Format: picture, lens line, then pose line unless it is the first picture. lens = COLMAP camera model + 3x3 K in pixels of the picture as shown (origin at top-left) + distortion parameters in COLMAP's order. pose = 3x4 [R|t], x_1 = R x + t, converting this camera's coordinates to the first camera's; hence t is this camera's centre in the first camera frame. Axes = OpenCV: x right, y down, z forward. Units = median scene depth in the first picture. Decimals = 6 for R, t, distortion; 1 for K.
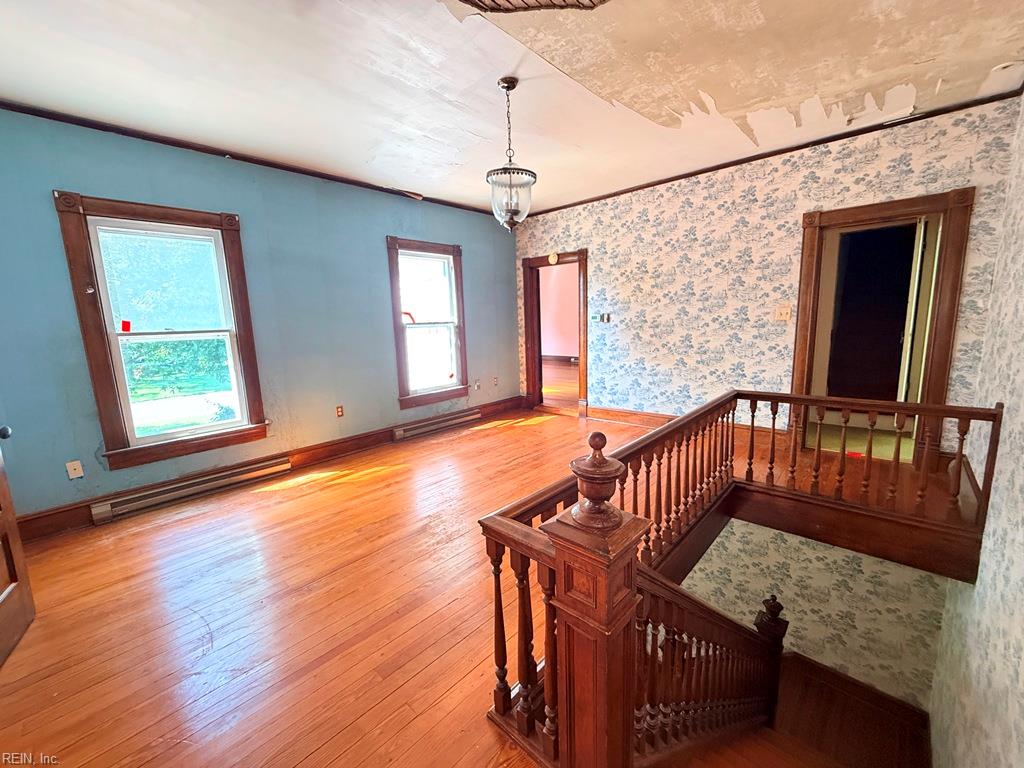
lens RADIAL K [[411.9, 0, 513.8], [0, 411.9, 379.7], [0, 0, 1]] dist [0.004361, -0.000247]
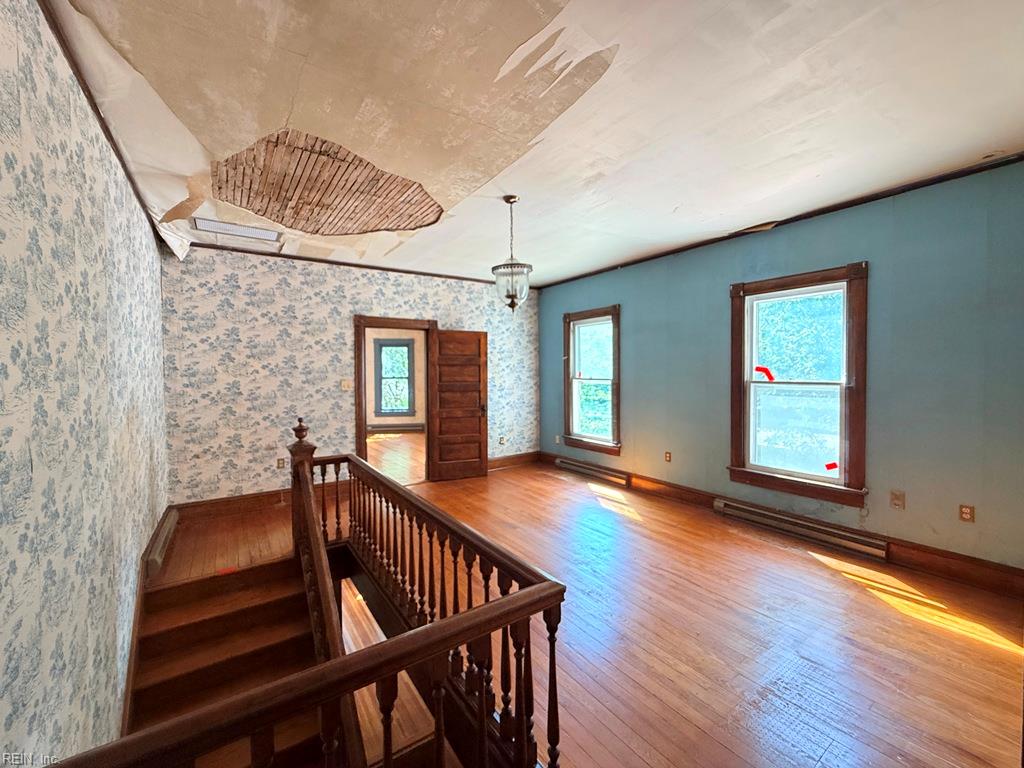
lens RADIAL K [[411.9, 0, 501.6], [0, 411.9, 382.7], [0, 0, 1]] dist [0.004361, -0.000247]
pose [[-0.217766, 0.050746, -0.974681, 0.649837], [-0.149835, 0.985071, 0.084764, -0.127740], [0.964431, 0.164500, -0.206911, 0.682009]]
